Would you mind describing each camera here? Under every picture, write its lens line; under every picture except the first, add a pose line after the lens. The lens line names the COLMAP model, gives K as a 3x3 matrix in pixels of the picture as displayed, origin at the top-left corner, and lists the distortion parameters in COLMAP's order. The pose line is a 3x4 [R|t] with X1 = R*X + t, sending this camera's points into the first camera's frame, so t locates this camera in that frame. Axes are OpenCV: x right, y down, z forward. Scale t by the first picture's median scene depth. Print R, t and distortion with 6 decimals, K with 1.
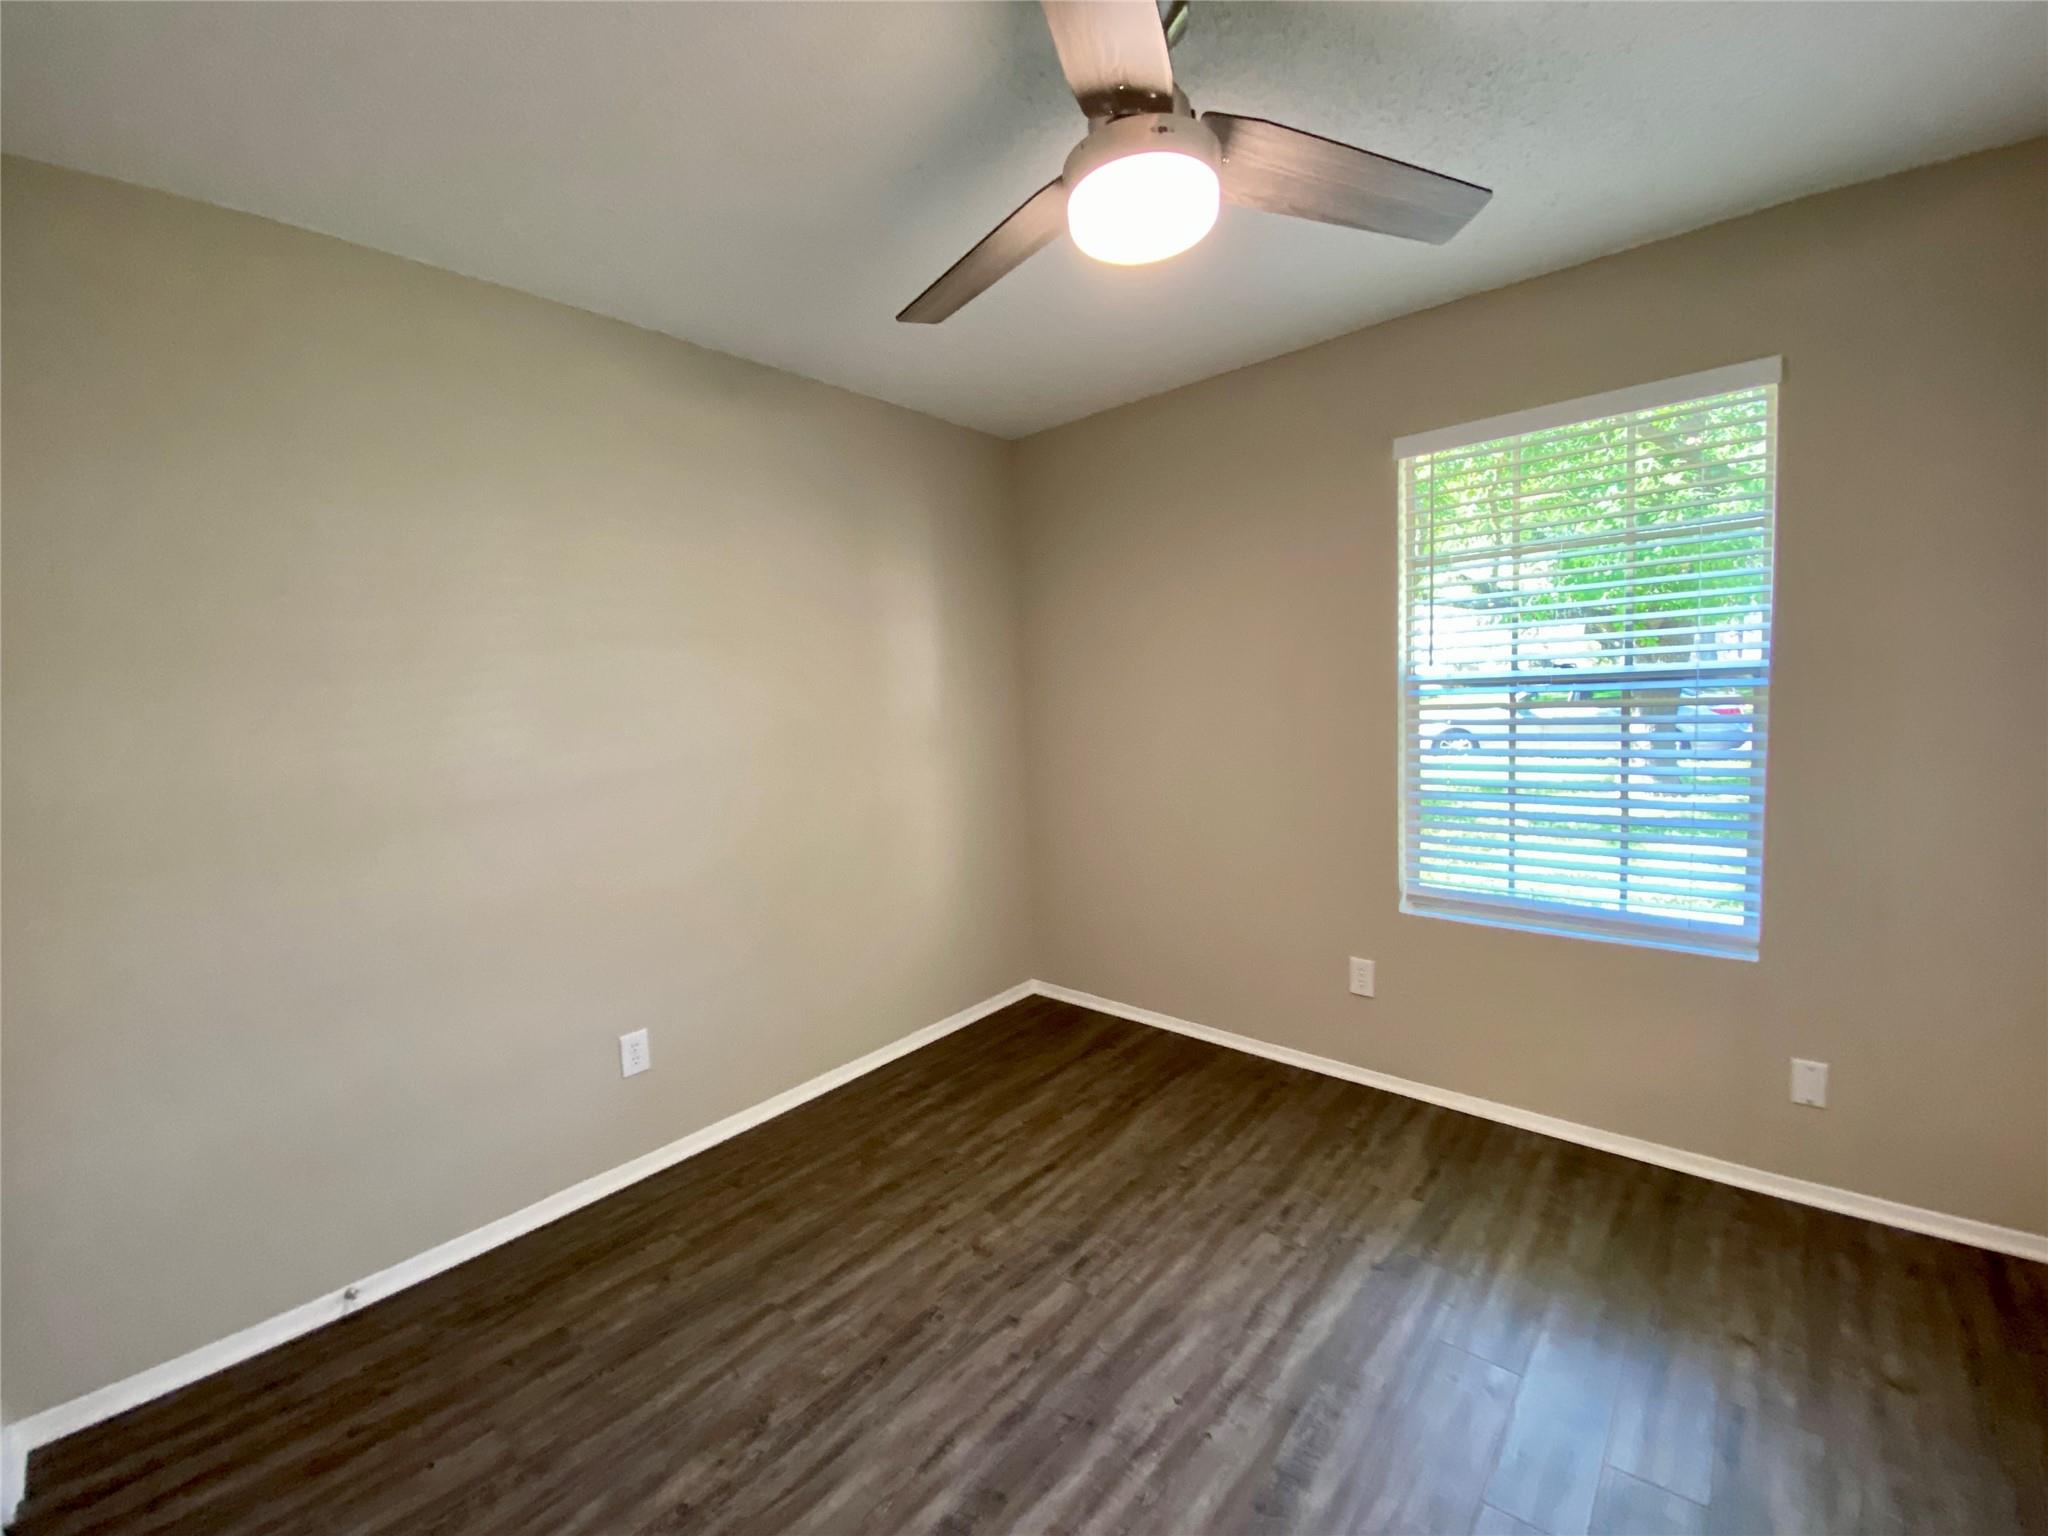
lens RADIAL K [[835.8, 0, 1020.7], [0, 835.8, 761.9], [0, 0, 1]] dist [-0.003785, -0.009133]
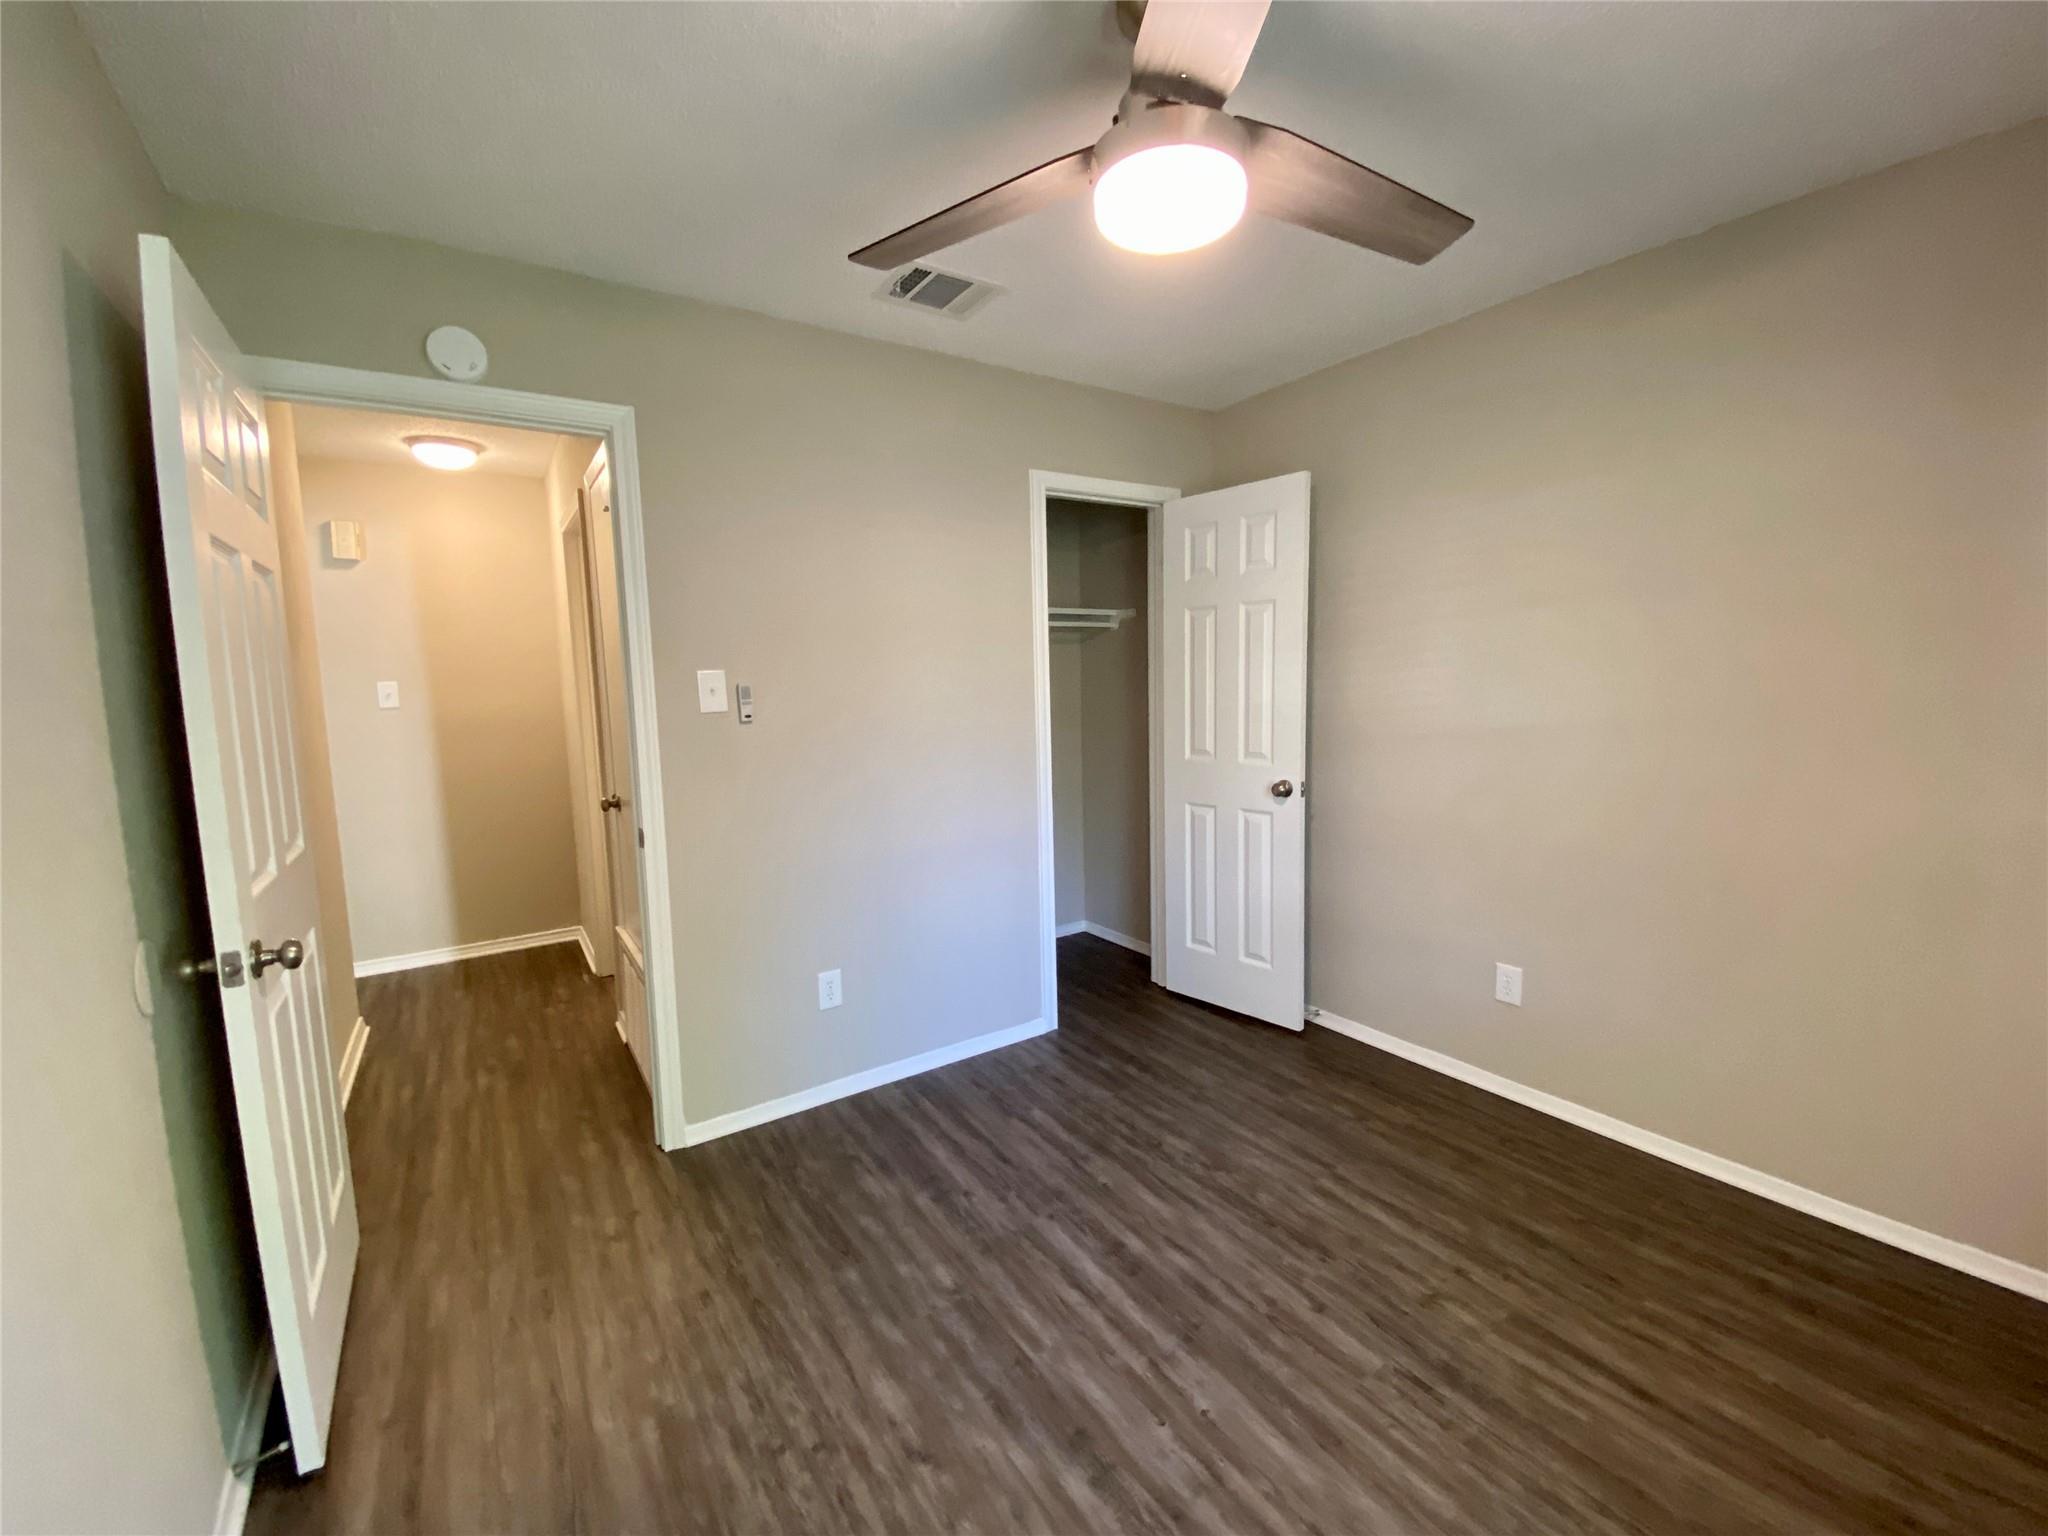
lens RADIAL K [[835.8, 0, 1022.0], [0, 835.8, 768.6], [0, 0, 1]] dist [-0.003785, -0.009133]
pose [[-0.259000, 0.160820, -0.952395, 0.871404], [-0.050921, 0.982396, 0.179734, -0.111123], [0.964534, 0.095048, -0.246251, 0.799039]]
